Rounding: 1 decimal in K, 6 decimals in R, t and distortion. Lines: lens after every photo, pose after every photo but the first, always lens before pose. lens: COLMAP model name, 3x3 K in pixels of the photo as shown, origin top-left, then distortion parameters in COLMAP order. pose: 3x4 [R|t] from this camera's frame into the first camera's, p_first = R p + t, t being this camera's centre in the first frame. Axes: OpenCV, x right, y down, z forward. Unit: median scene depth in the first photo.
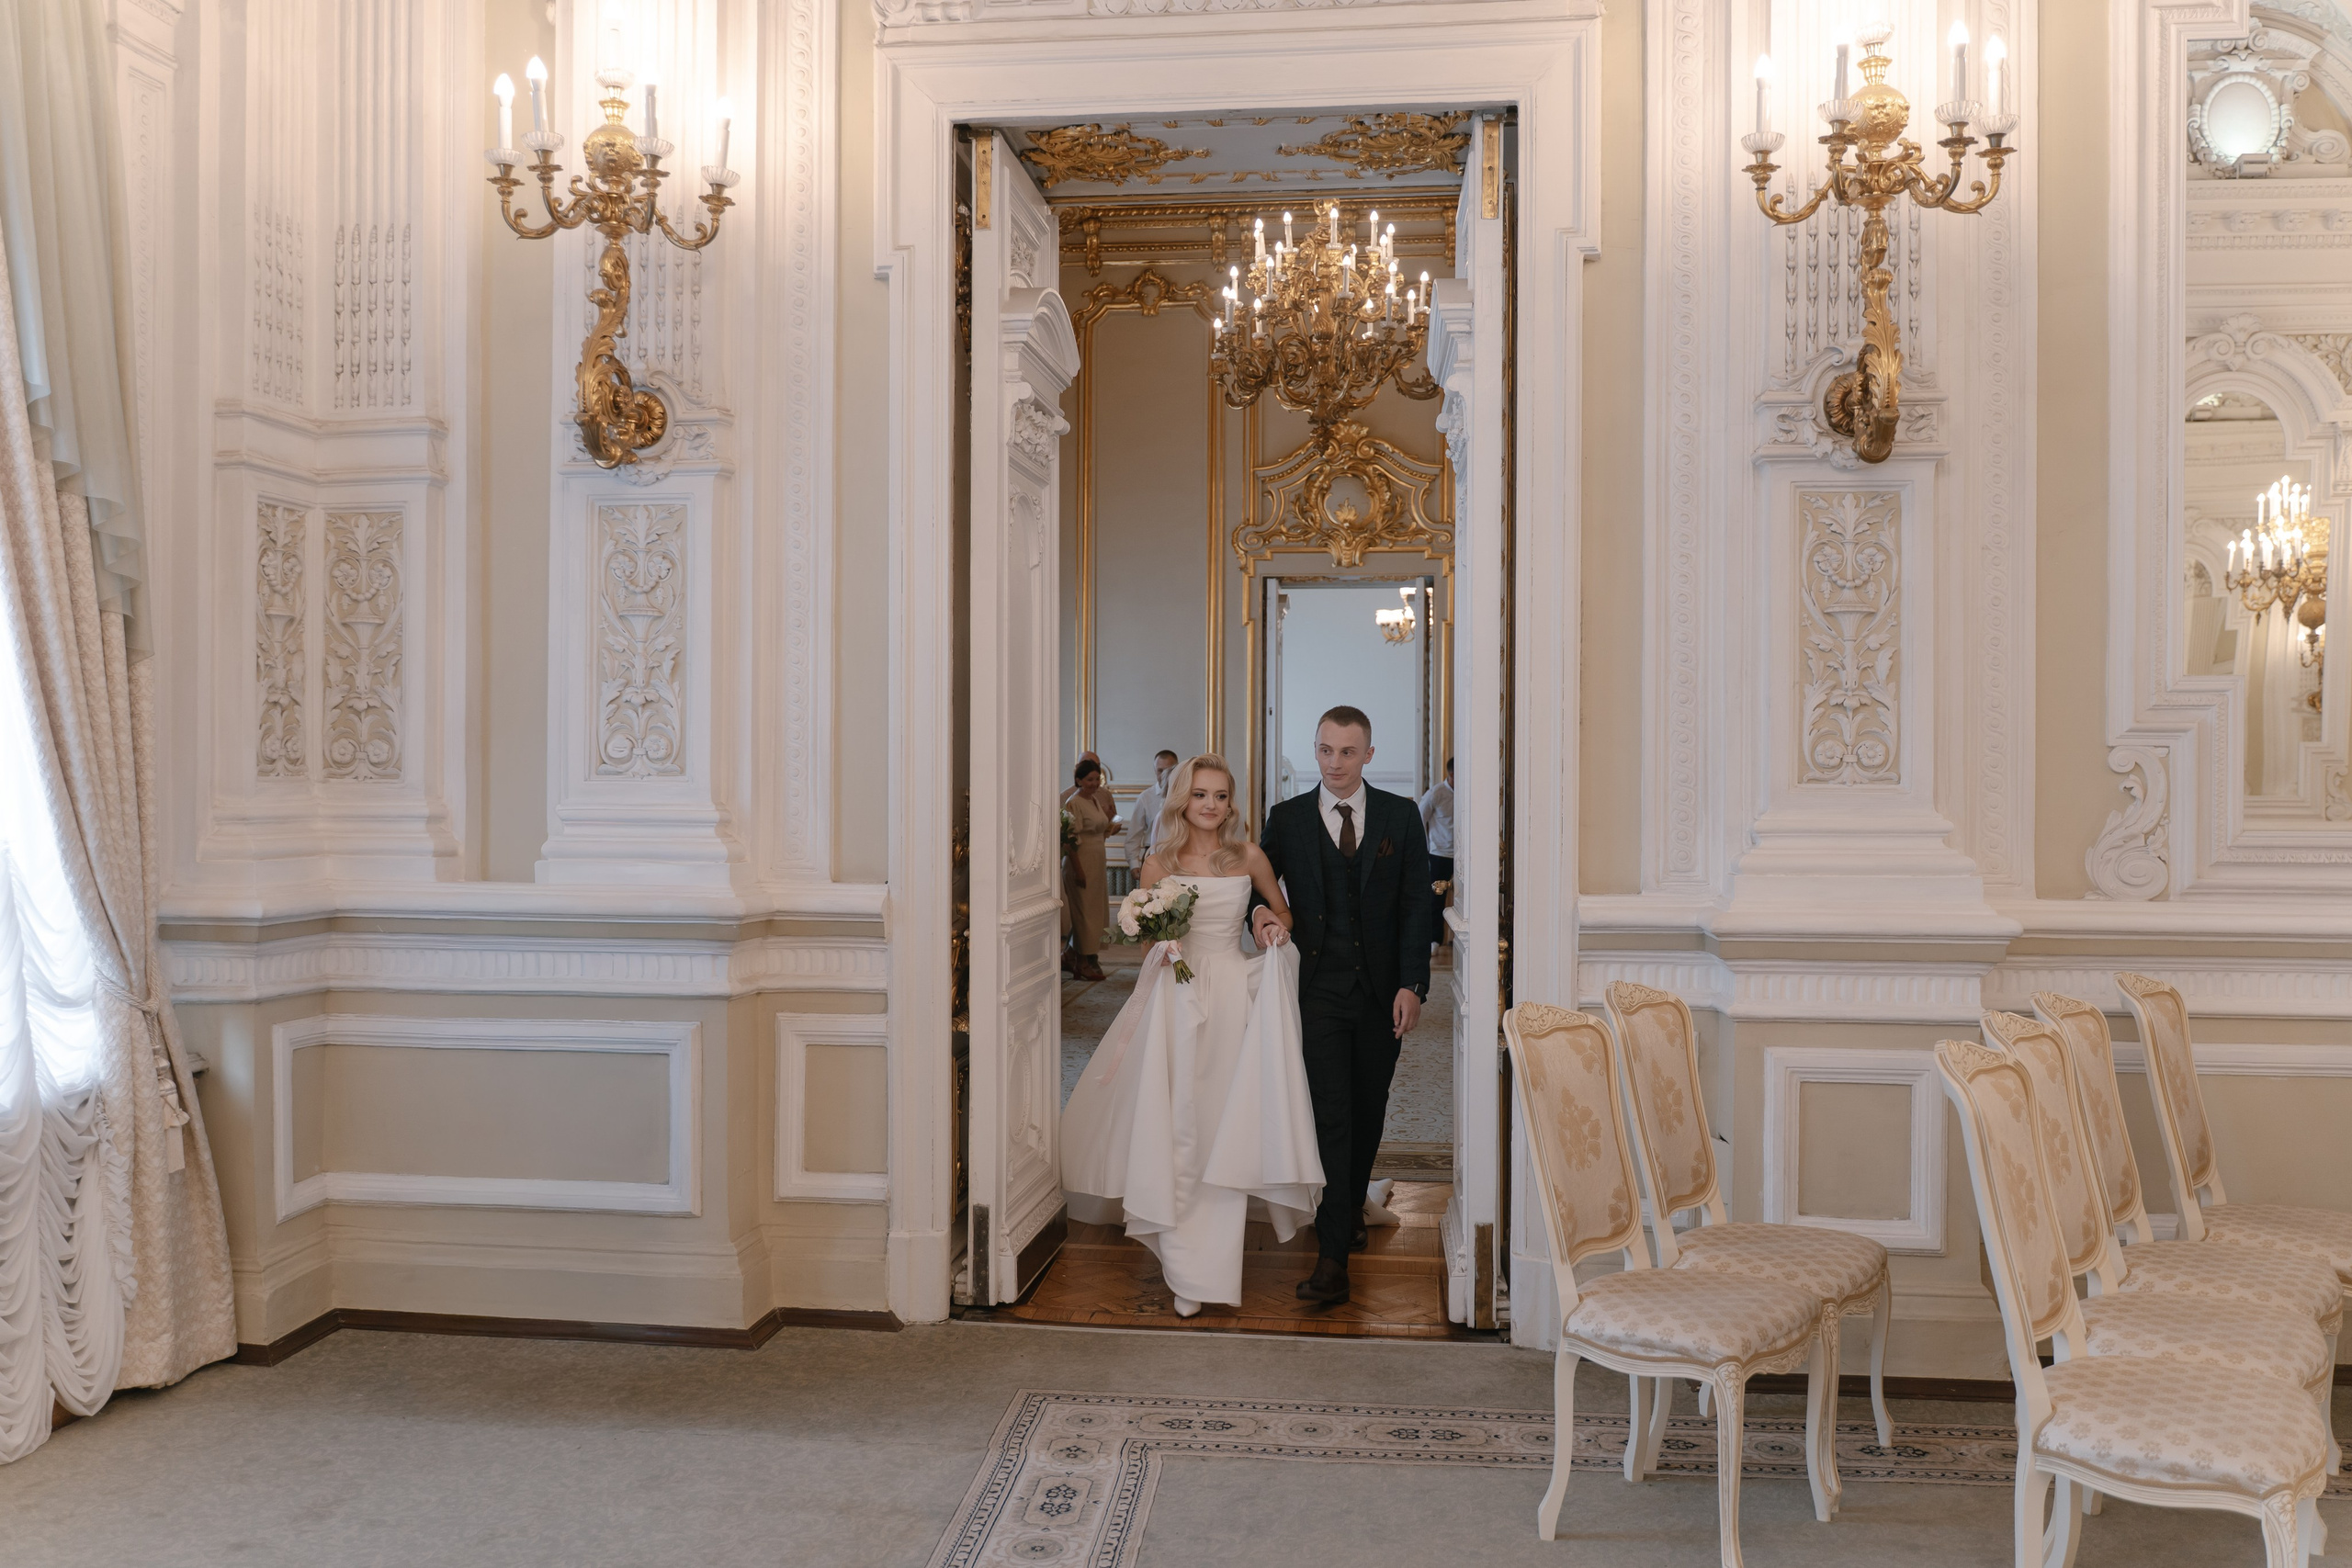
lens RADIAL K [[1879.5, 0, 1184.7], [0, 1879.5, 788.5], [0, 0, 1]] dist [-0.011202, 0.003419]
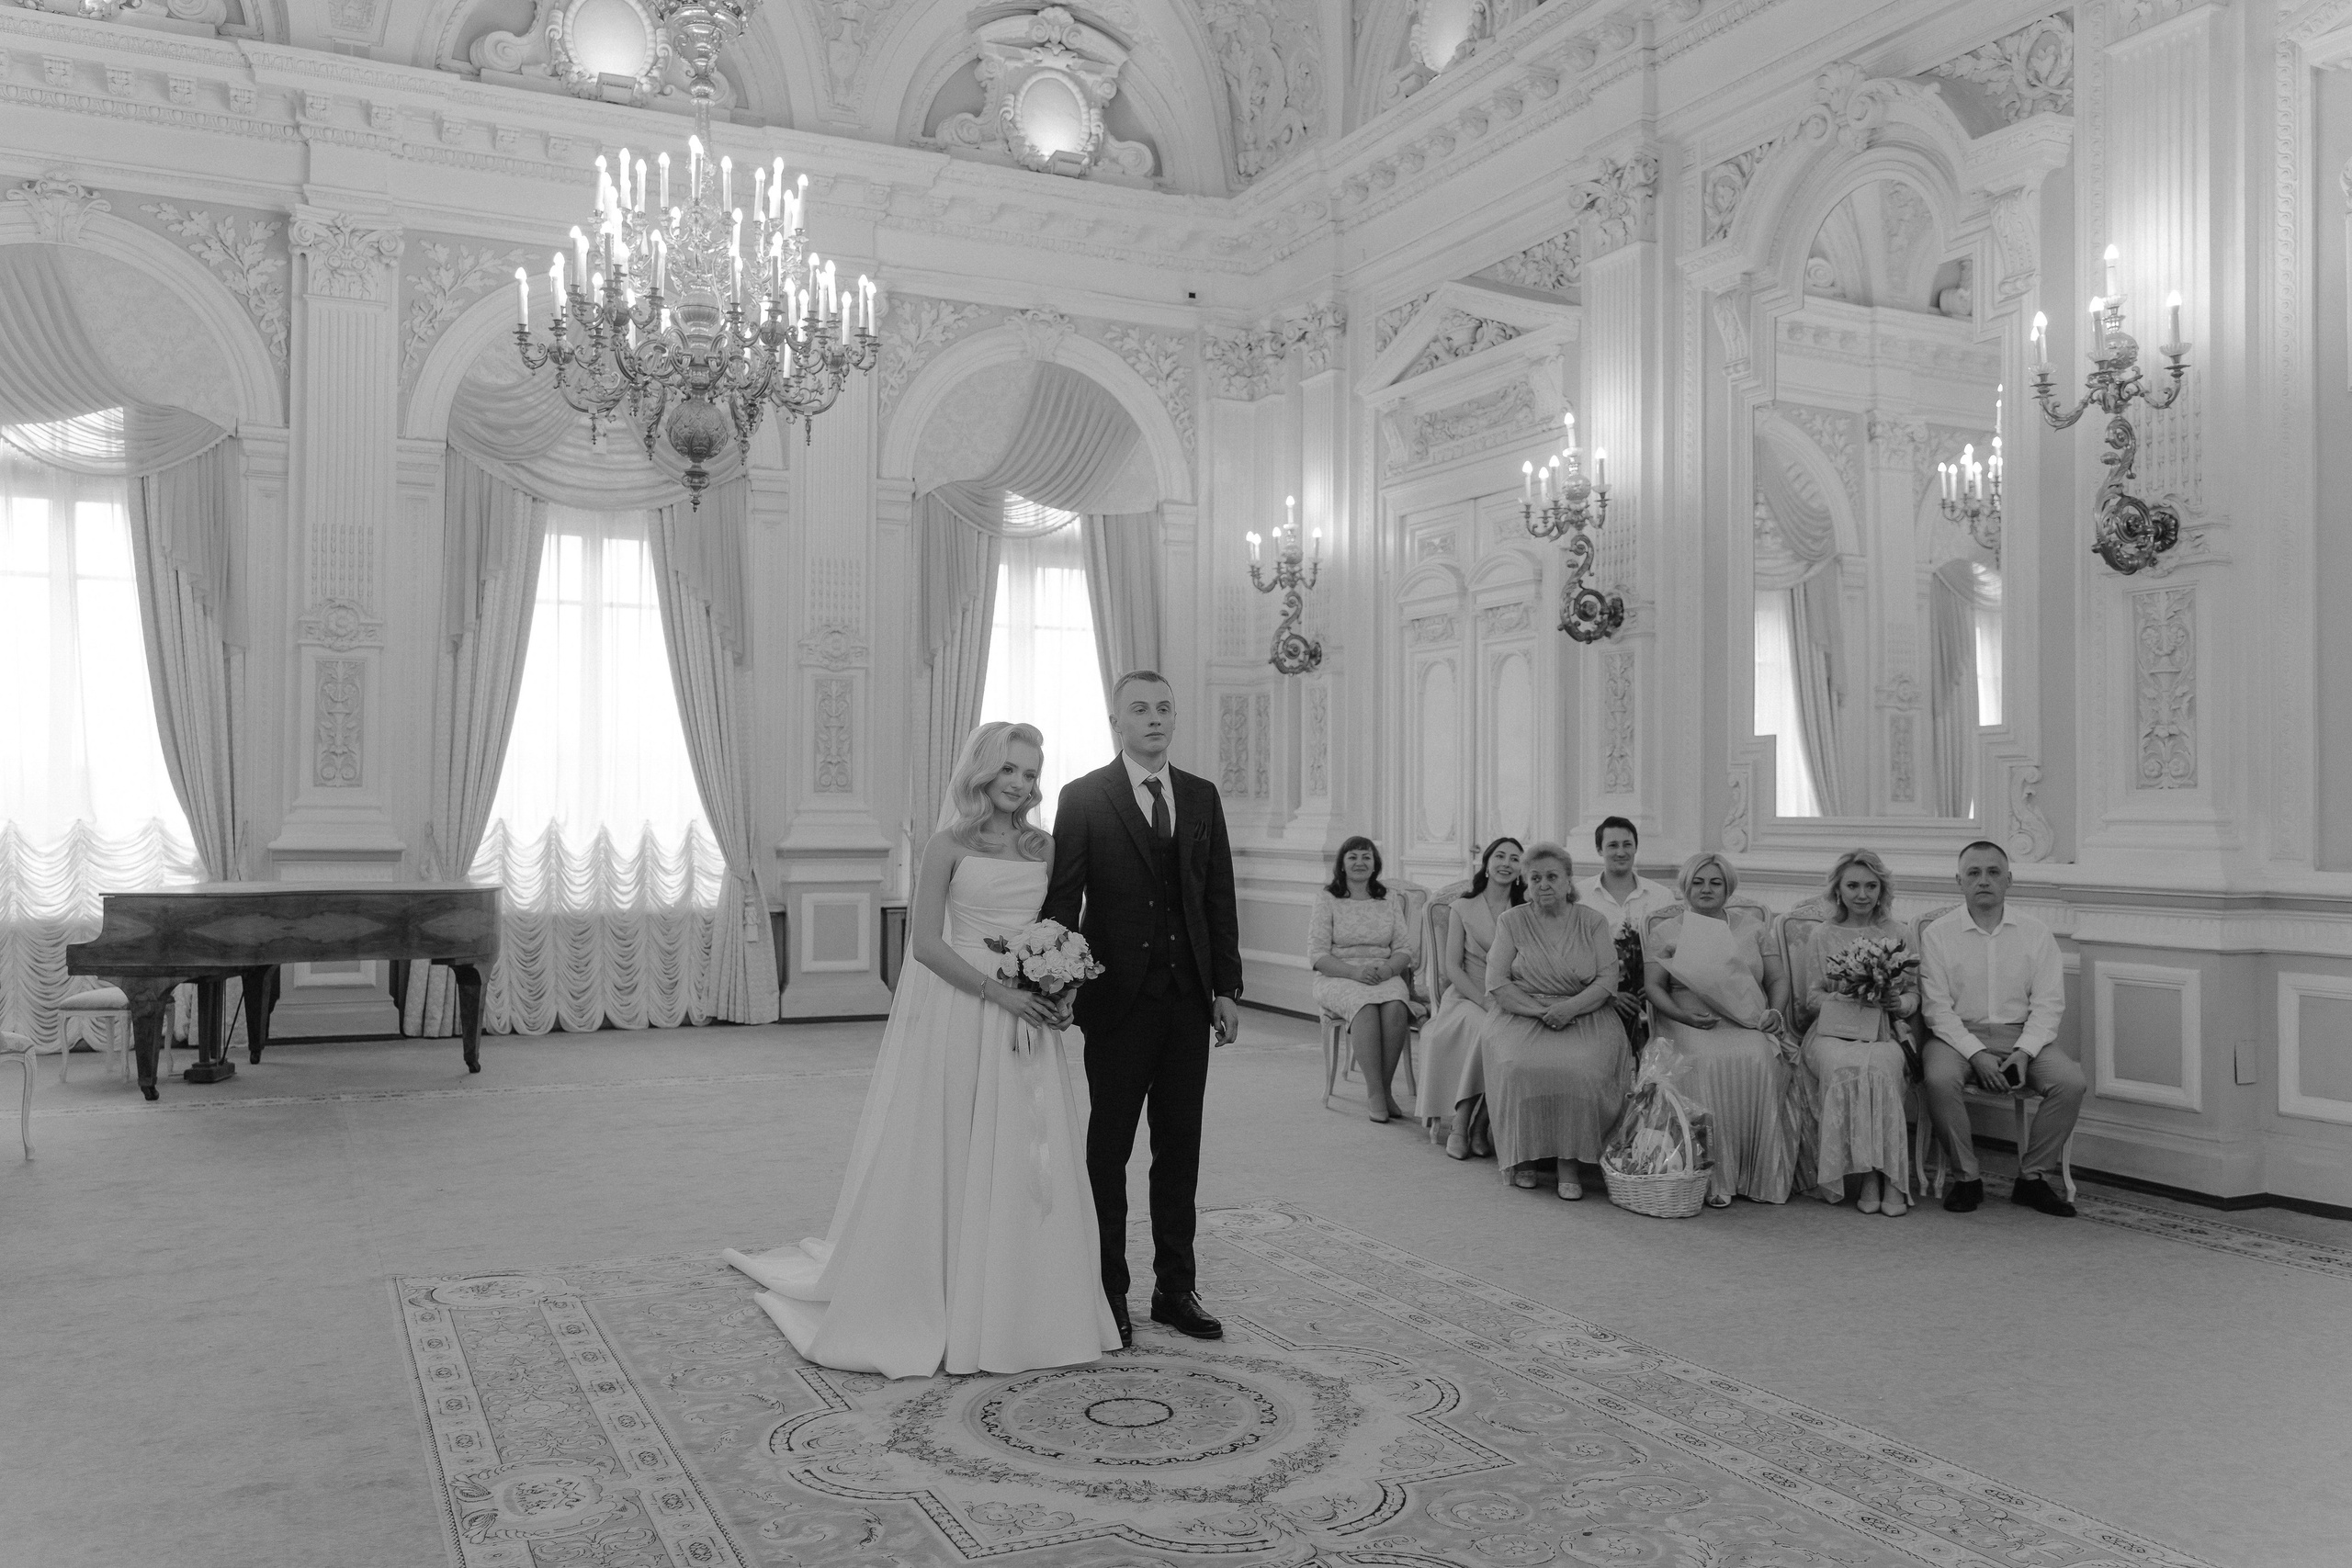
lens RADIAL K [[1868.2, 0, 1171.1], [0, 1868.2, 782.2], [0, 0, 1]] dist [-0.019801, 0.004719]
pose [[0.528211, -0.015637, -0.848969, 1.711056], [-0.008866, 0.999674, -0.023929, 0.035885], [0.849067, 0.020166, 0.527900, -0.472315]]
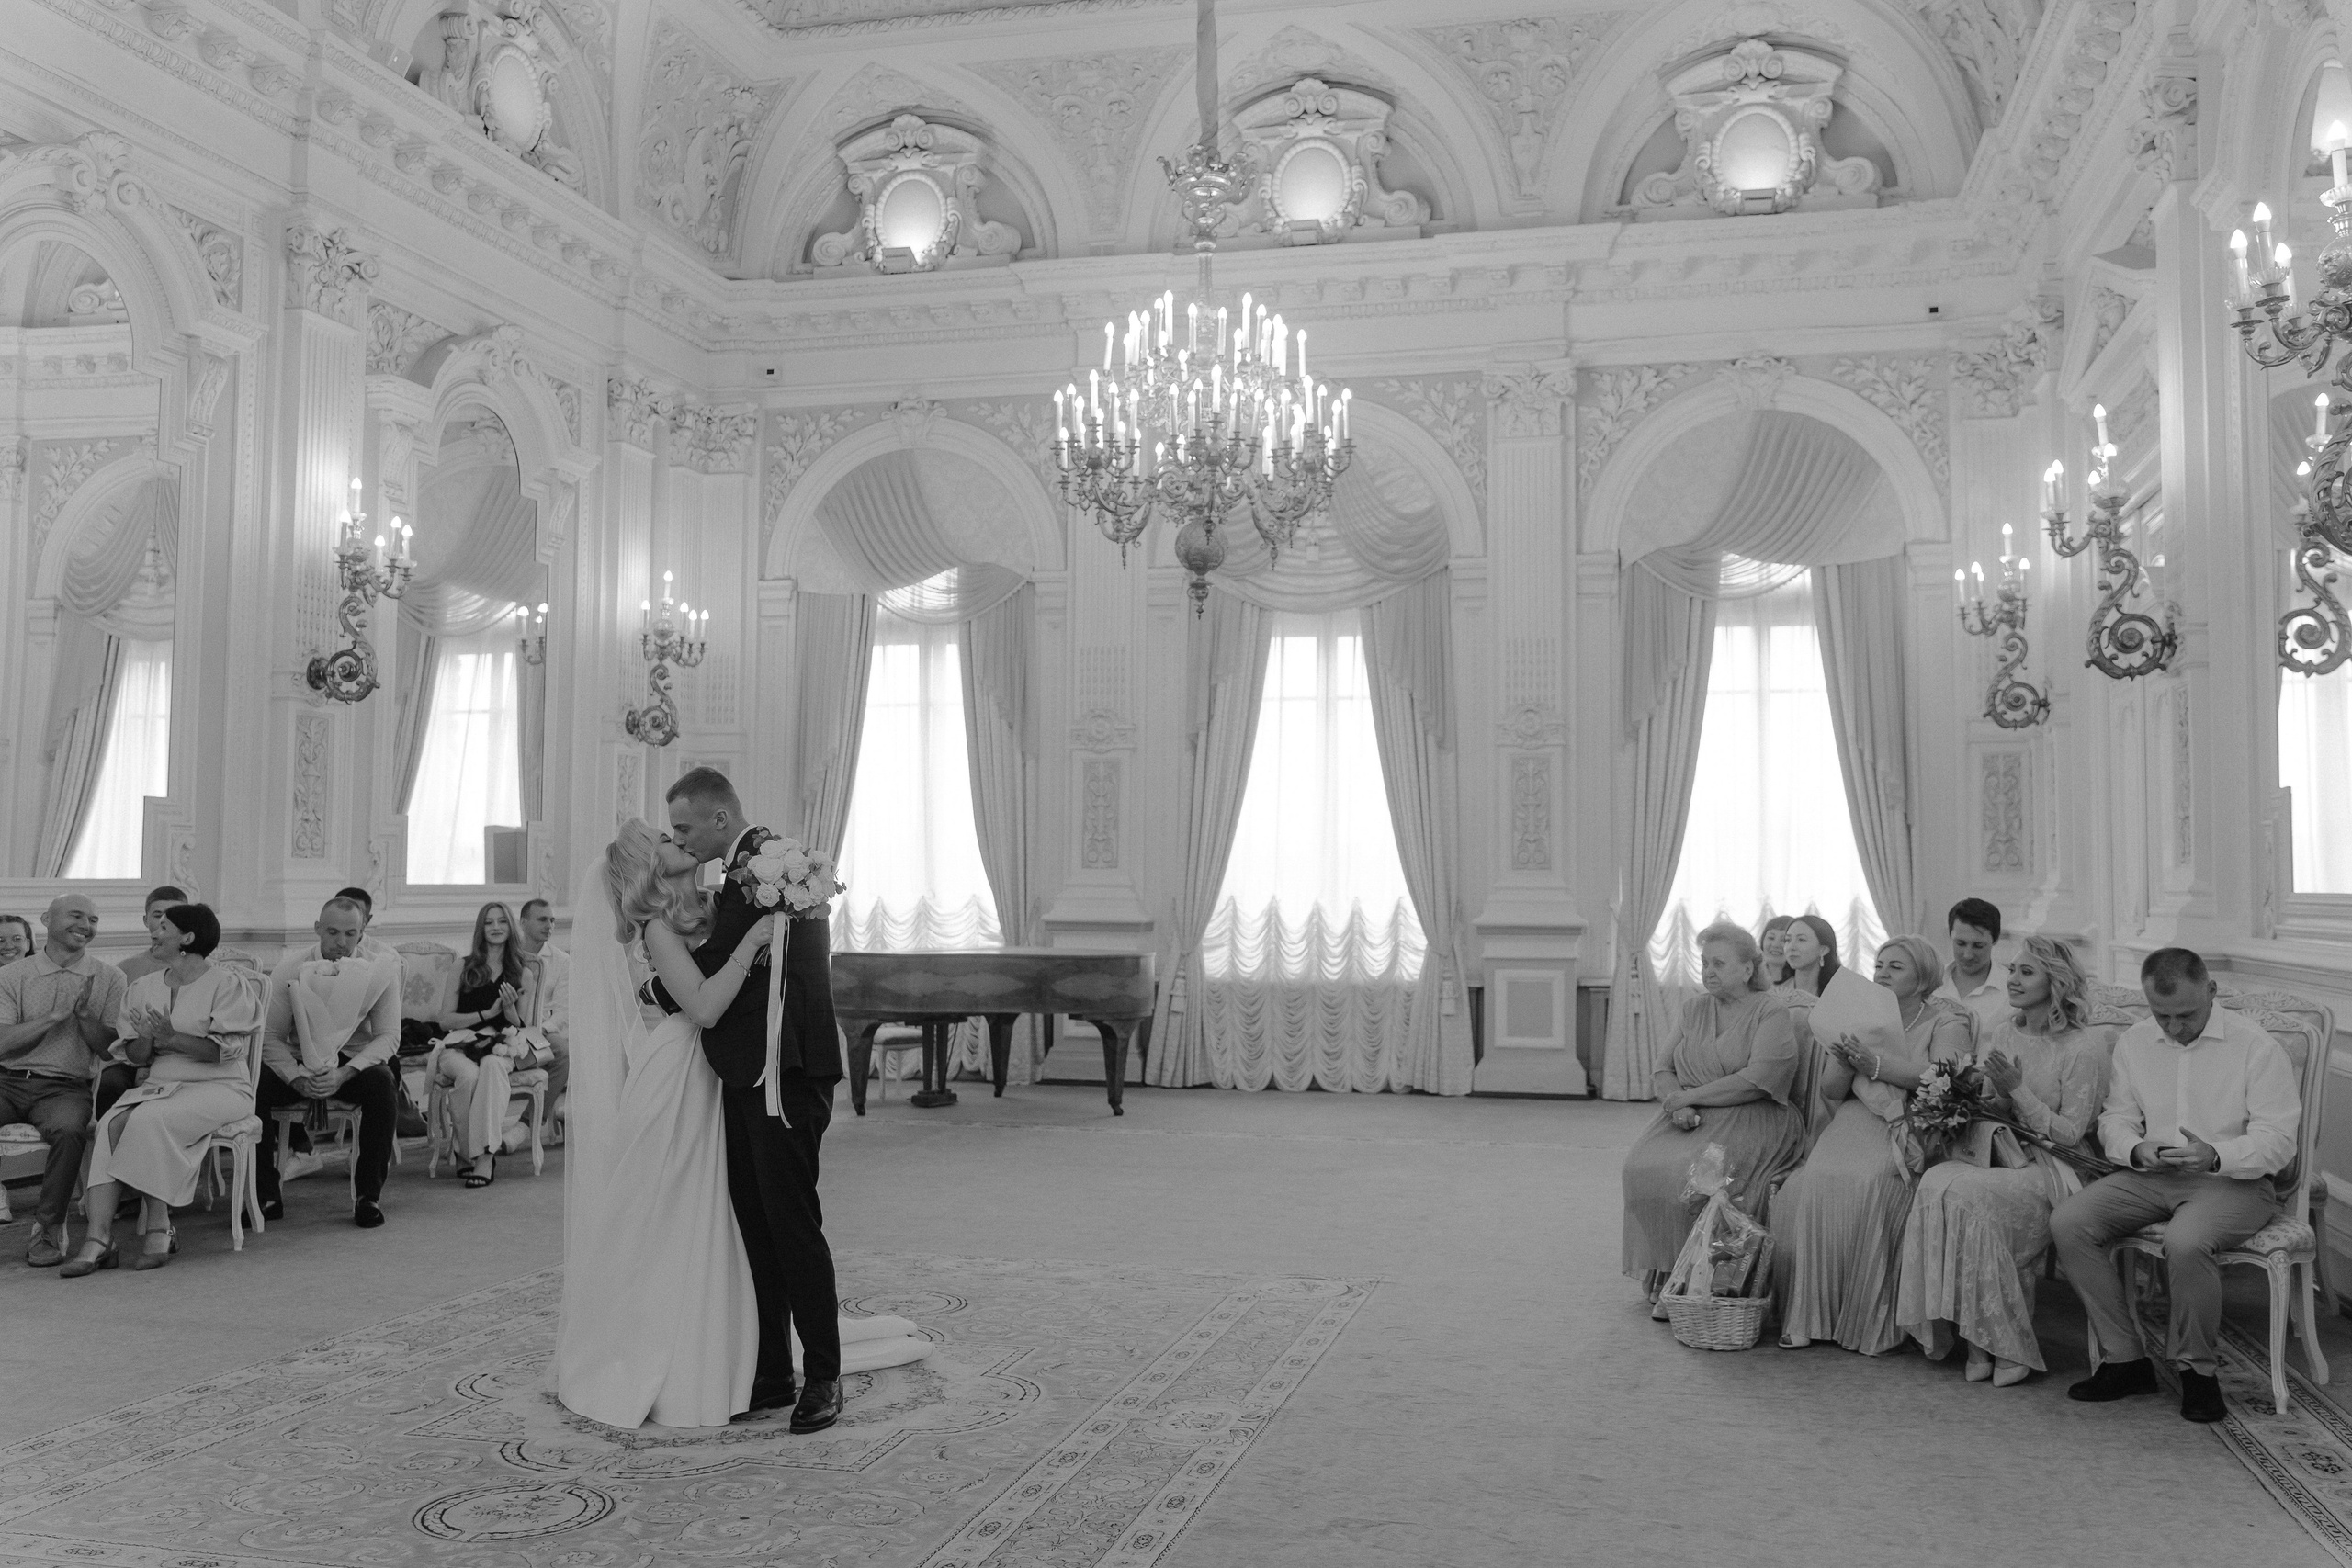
lens RADIAL K [[1953.3, 0, 1208.1], [0, 1953.3, 770.8], [0, 0, 1]] dist [-0.006267, 0.001594]
pose [[-0.115519, -0.063668, -0.991263, 2.009058], [-0.011222, 0.997964, -0.062790, 0.031120], [0.993242, 0.003871, -0.115998, 0.302882]]
